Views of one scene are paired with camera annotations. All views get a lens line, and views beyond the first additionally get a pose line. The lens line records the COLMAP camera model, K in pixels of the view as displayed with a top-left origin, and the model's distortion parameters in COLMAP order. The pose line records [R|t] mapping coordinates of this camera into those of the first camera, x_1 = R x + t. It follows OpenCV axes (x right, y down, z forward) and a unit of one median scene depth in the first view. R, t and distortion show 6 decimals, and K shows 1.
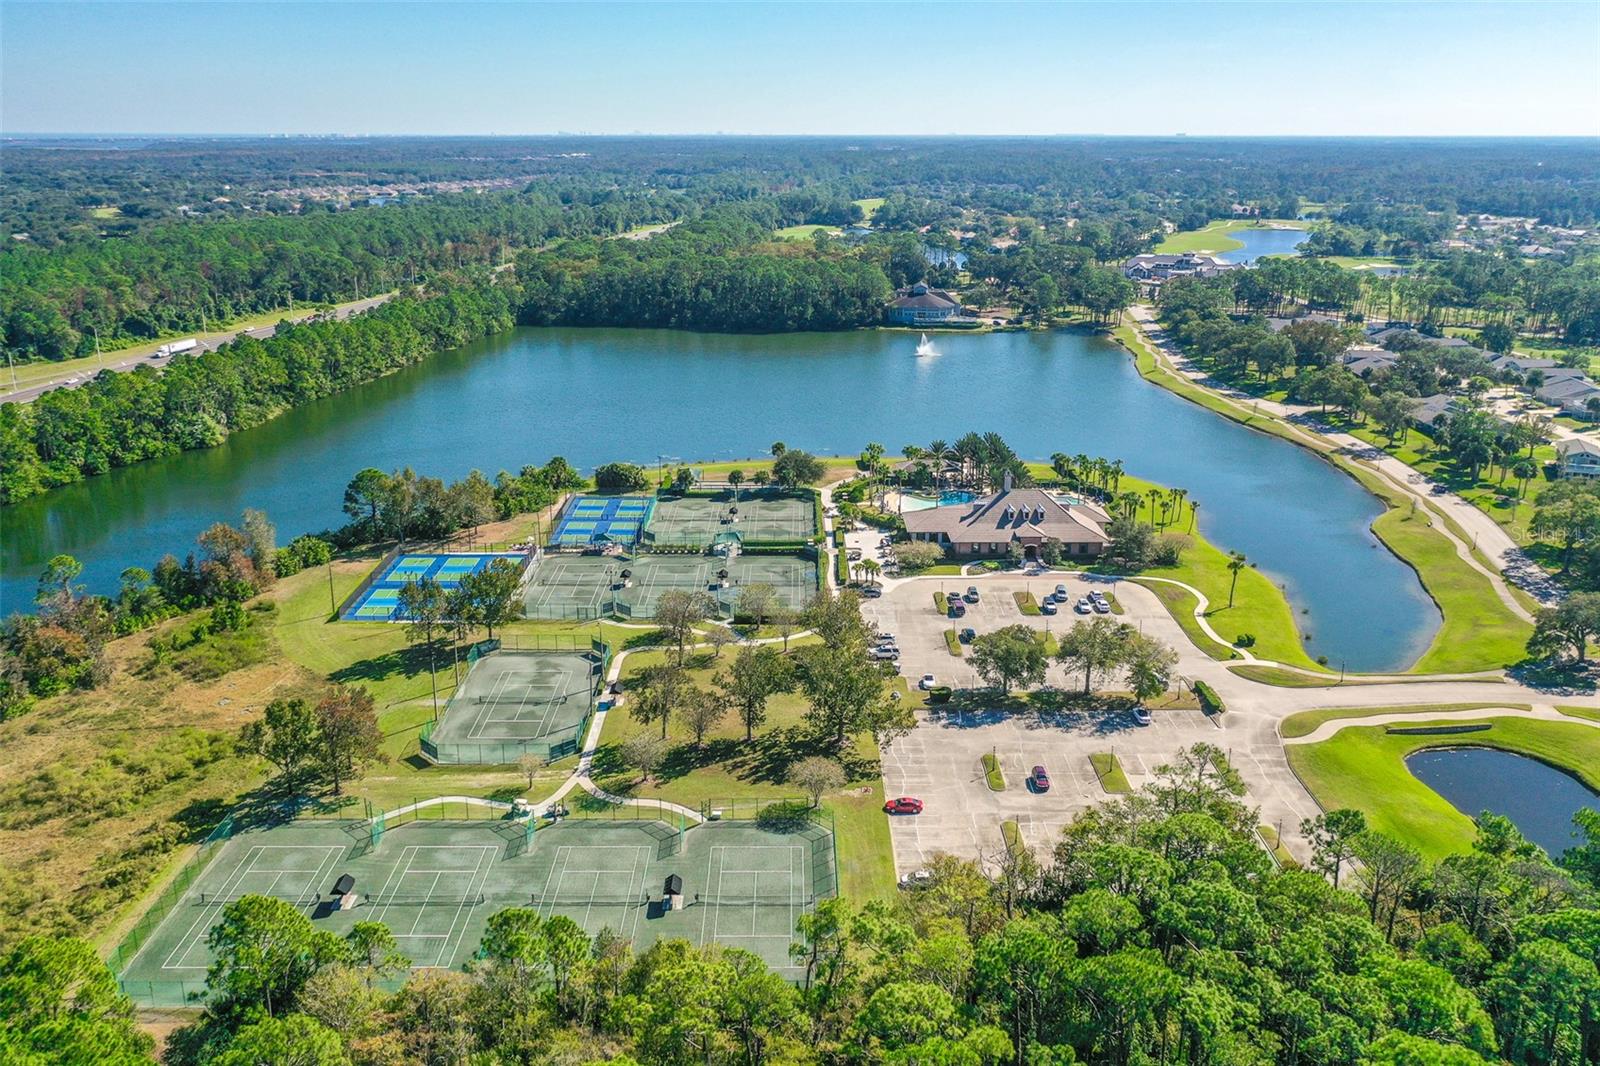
lens RADIAL K [[1319.8, 0, 800.0], [0, 1319.8, 533.0], [0, 0, 1]] dist [0.004638, 0.006267]
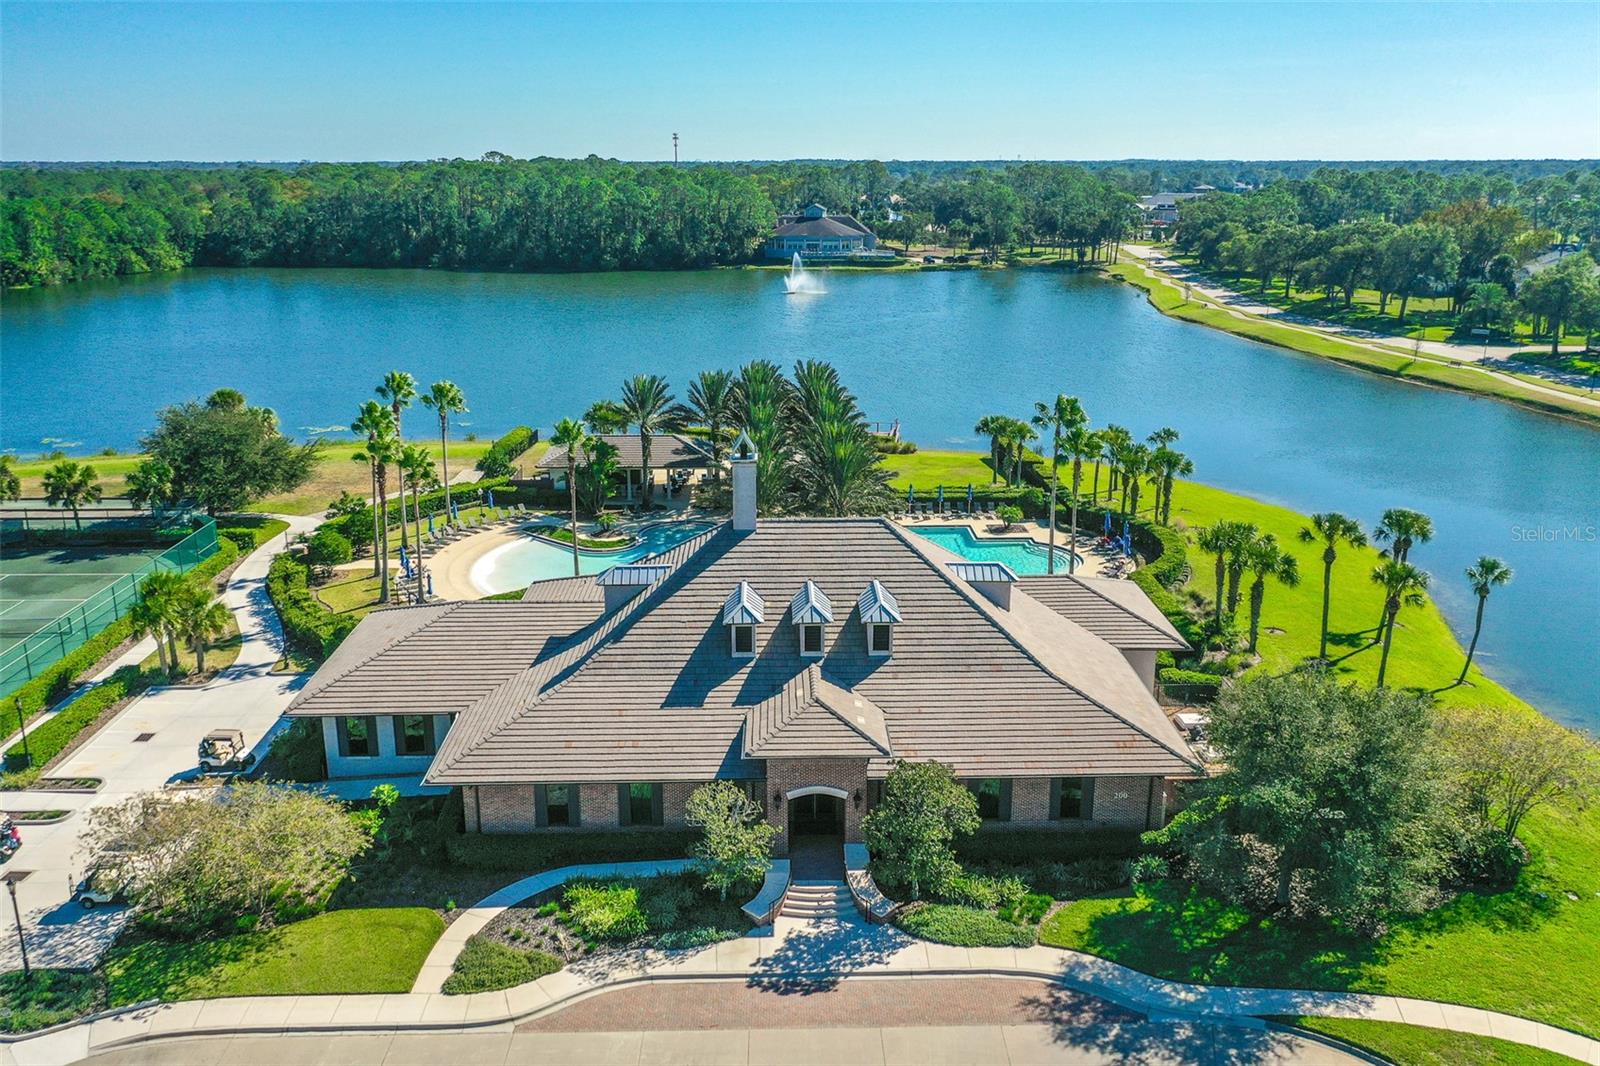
lens RADIAL K [[1319.8, 0, 800.0], [0, 1319.8, 533.0], [0, 0, 1]] dist [0.004638, 0.006267]
pose [[0.999865, -0.006846, 0.014939, 0.144670], [0.007119, 0.999808, -0.018270, -0.023389], [-0.014811, 0.018374, 0.999721, 0.678029]]
